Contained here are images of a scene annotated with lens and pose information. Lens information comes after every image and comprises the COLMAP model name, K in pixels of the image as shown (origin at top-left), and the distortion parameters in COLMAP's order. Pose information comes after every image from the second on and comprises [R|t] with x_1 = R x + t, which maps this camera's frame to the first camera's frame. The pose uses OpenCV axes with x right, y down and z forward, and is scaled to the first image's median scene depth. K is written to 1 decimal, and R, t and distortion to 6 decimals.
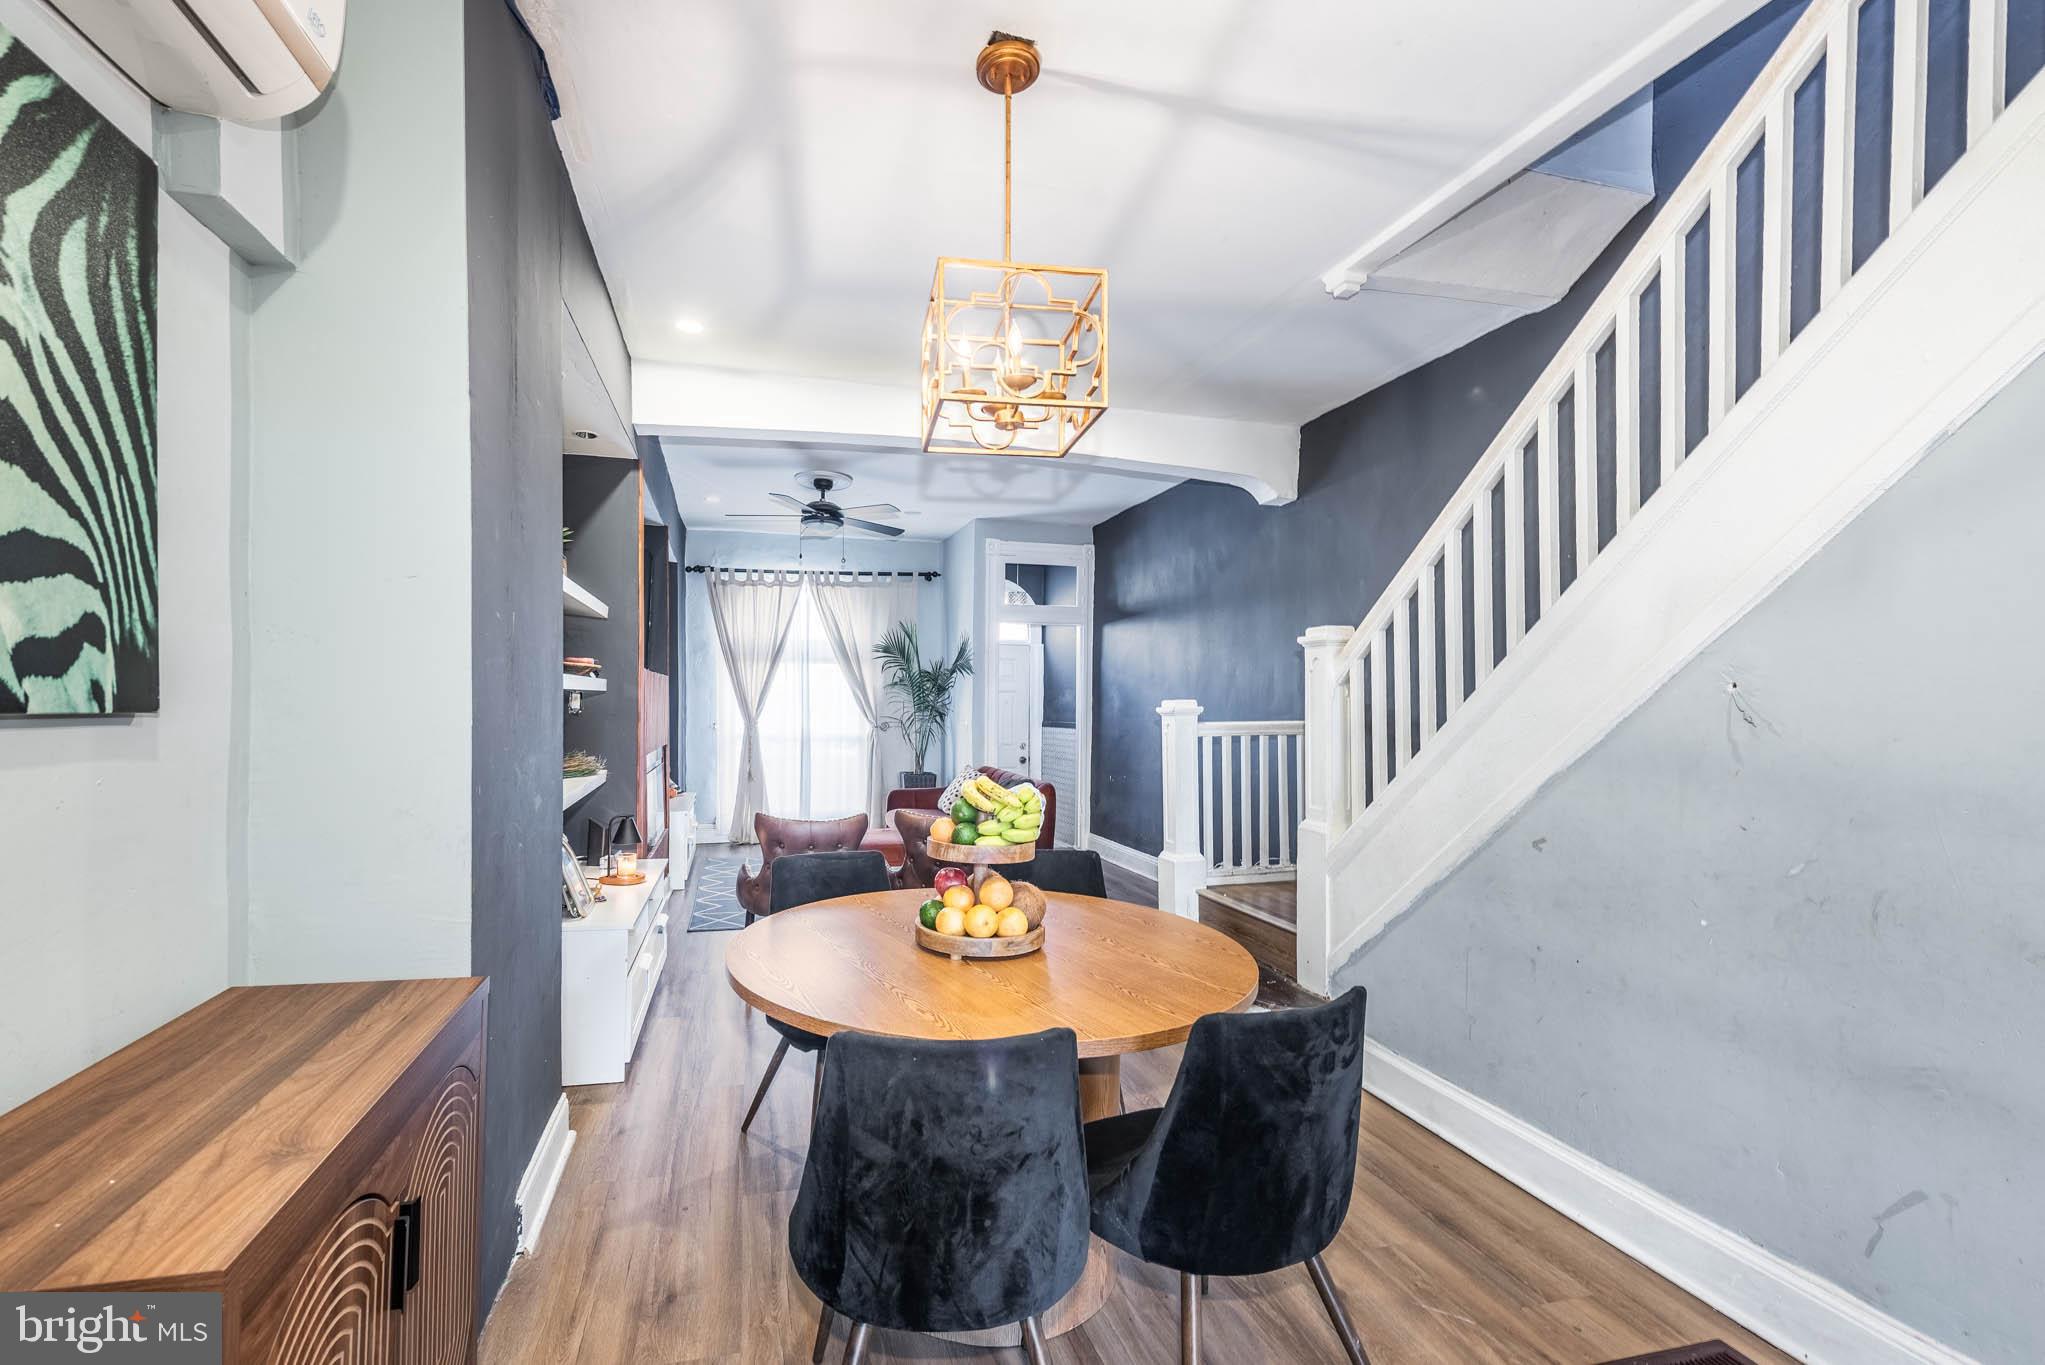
lens RADIAL K [[829.5, 0, 1001.5], [0, 829.5, 697.5], [0, 0, 1]] dist [0.002839, -0.002230]
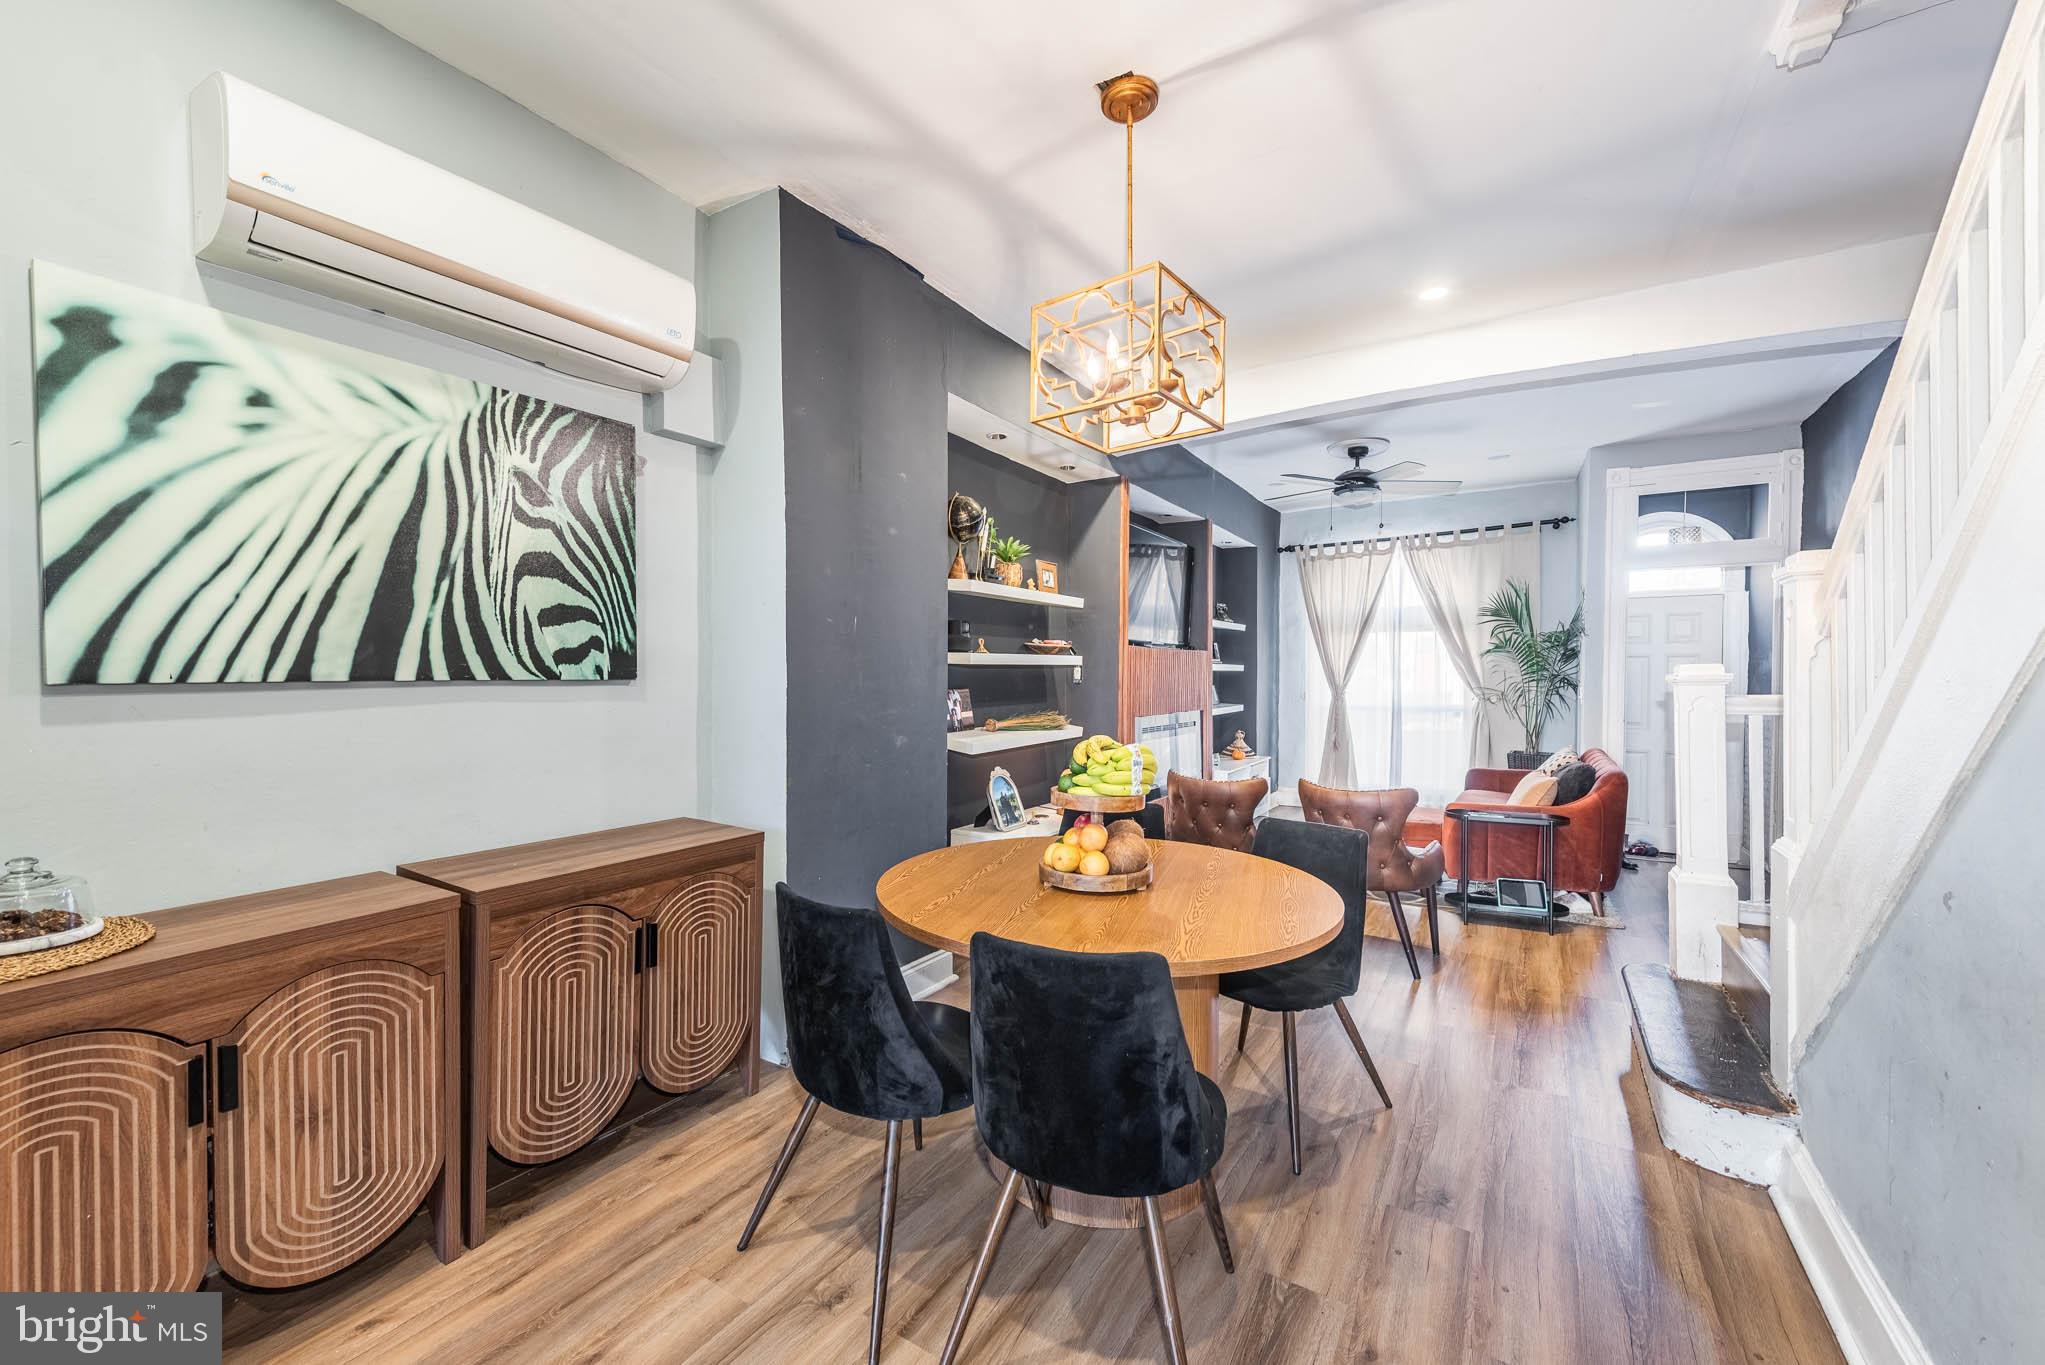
lens RADIAL K [[829.5, 0, 1059.5], [0, 829.5, 655.7], [0, 0, 1]] dist [0.002839, -0.002230]
pose [[0.700799, -0.025806, -0.712892, 0.231962], [0.014046, 0.999651, -0.022380, 0.003457], [0.713220, 0.005671, 0.700917, 0.050419]]
